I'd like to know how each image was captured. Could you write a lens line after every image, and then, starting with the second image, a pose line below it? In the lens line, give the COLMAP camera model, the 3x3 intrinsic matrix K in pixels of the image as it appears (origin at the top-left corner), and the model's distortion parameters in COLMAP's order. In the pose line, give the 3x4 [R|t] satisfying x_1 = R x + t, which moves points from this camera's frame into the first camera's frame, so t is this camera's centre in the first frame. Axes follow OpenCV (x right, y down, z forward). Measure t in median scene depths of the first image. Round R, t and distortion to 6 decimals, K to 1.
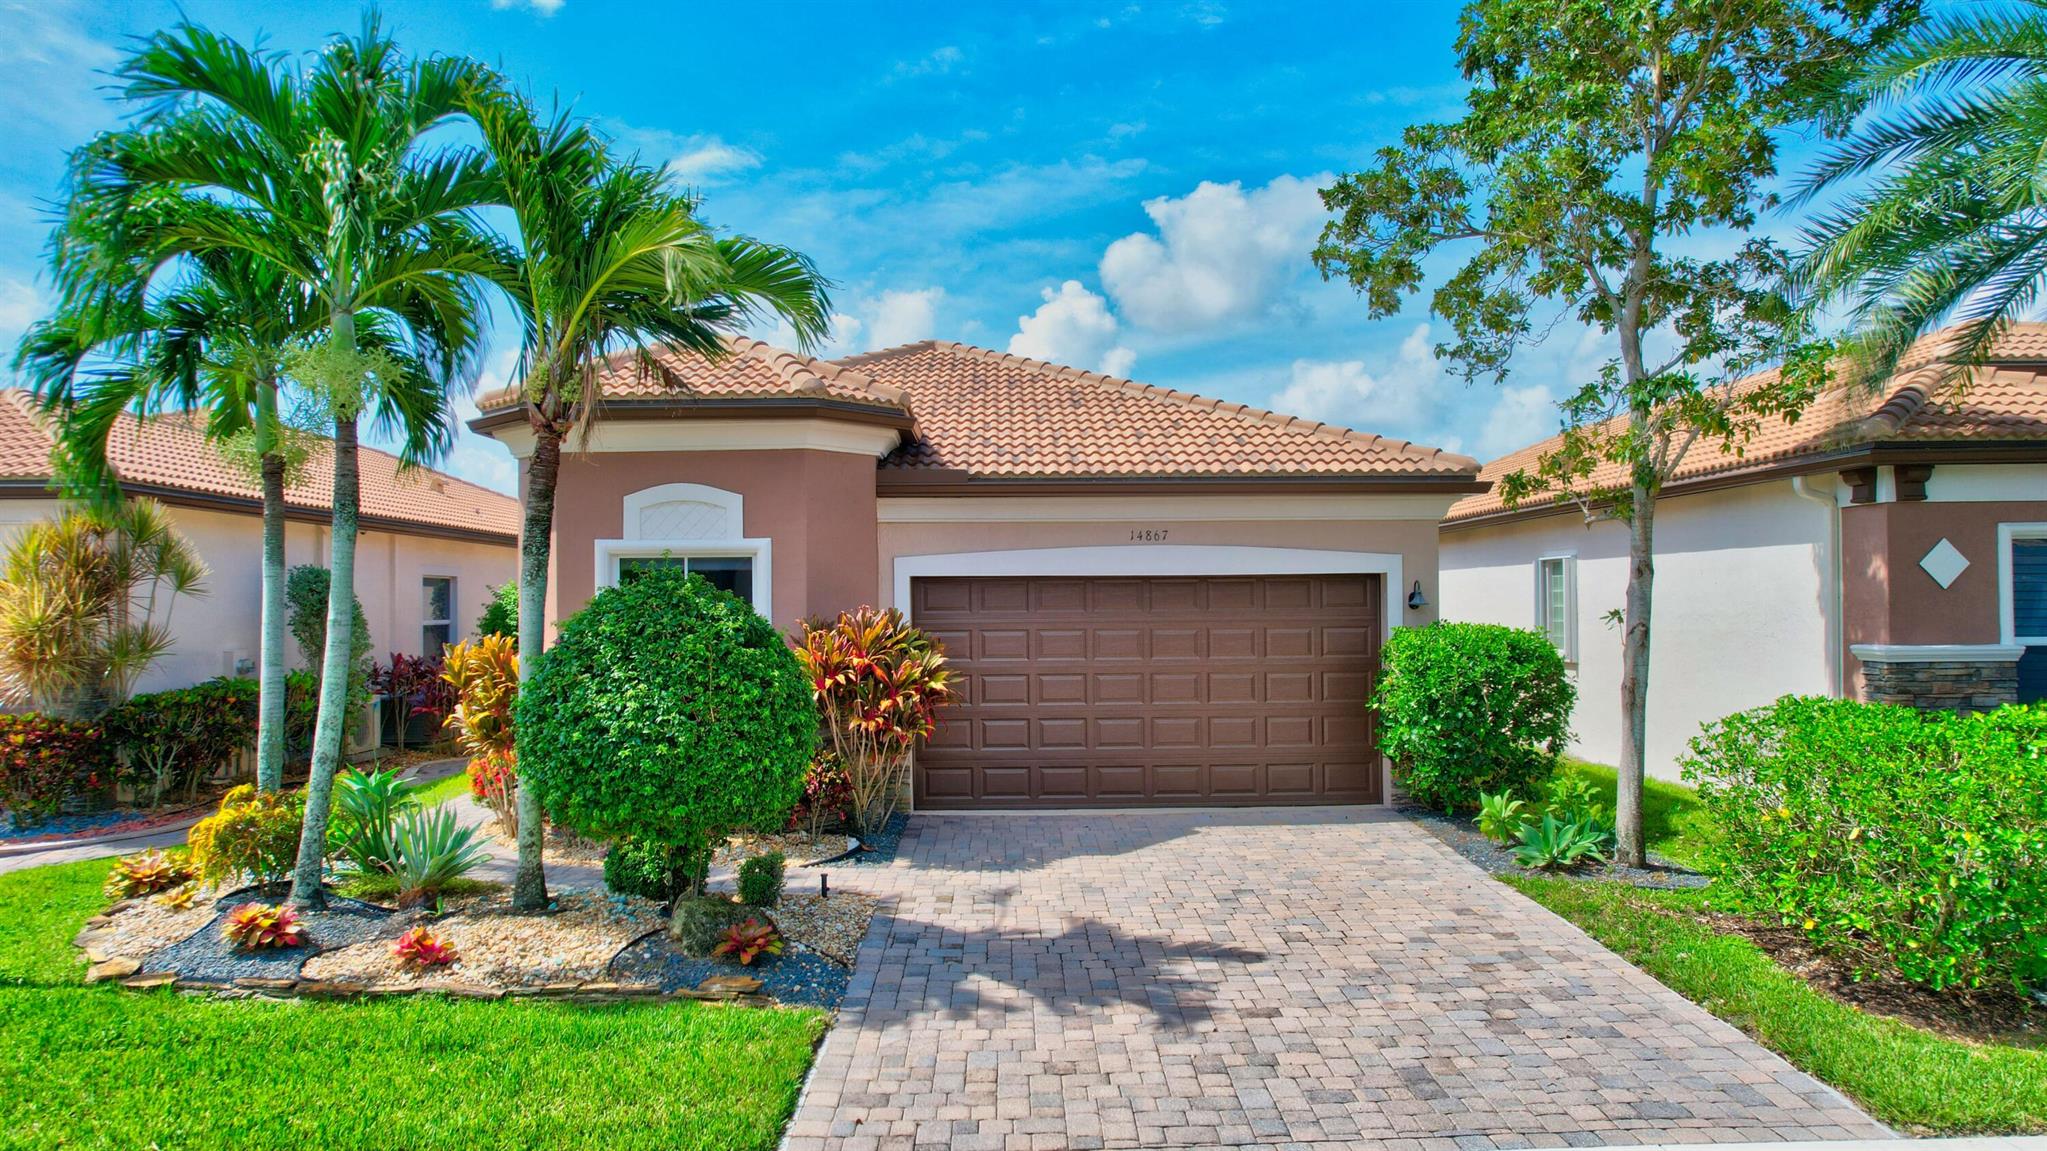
lens RADIAL K [[1309.8, 0, 1023.5], [0, 1309.8, 575.5], [0, 0, 1]] dist [-0.077971, 0.070072]
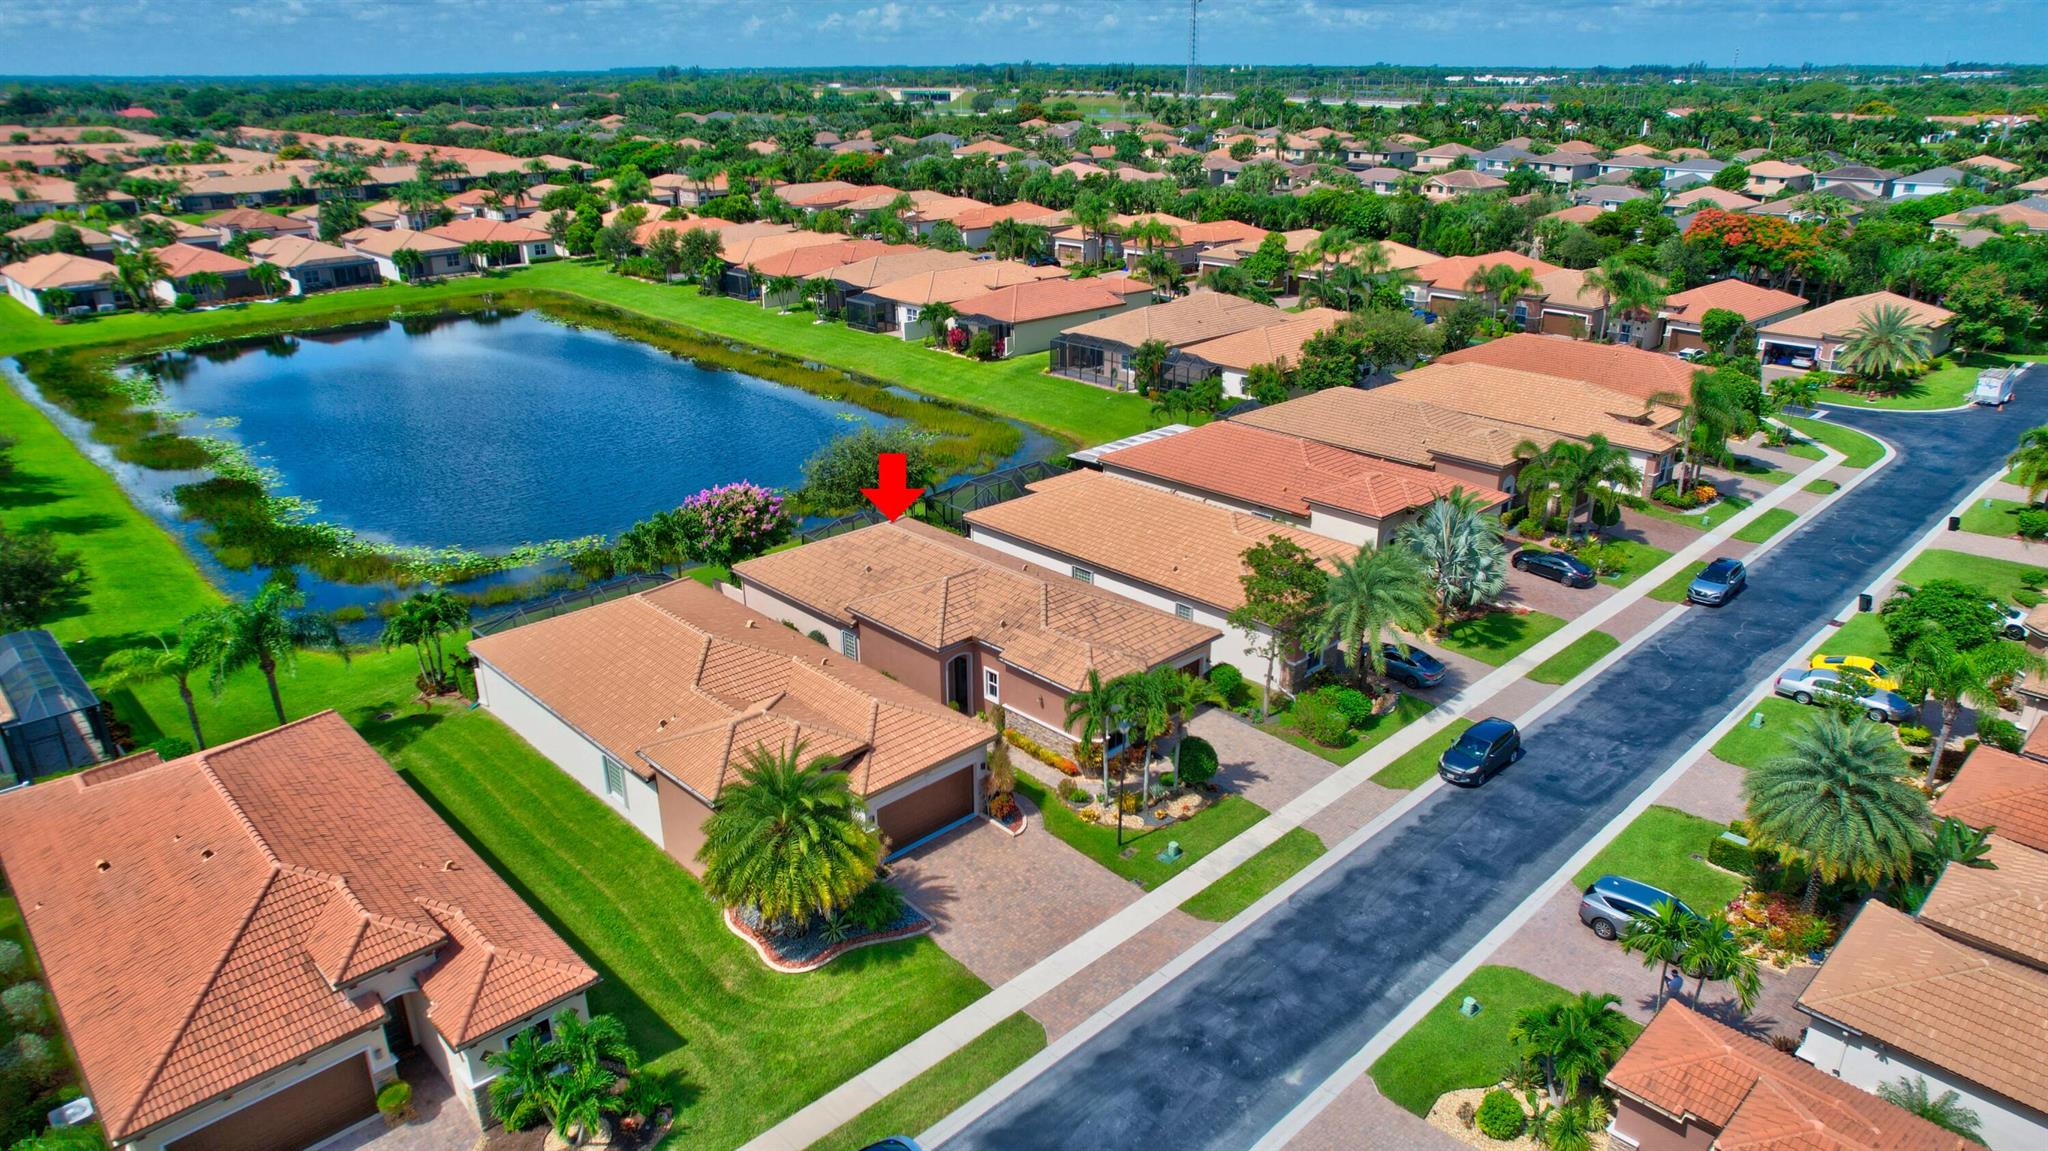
lens RADIAL K [[1320.4, 0, 1022.4], [0, 1320.4, 518.5], [0, 0, 1]] dist [-0.072299, 0.077038]
pose [[0.734827, -0.217748, 0.642351, -4.961424], [-0.016290, 0.941126, 0.337664, -3.274167], [-0.678059, -0.258589, 0.688017, -2.601935]]
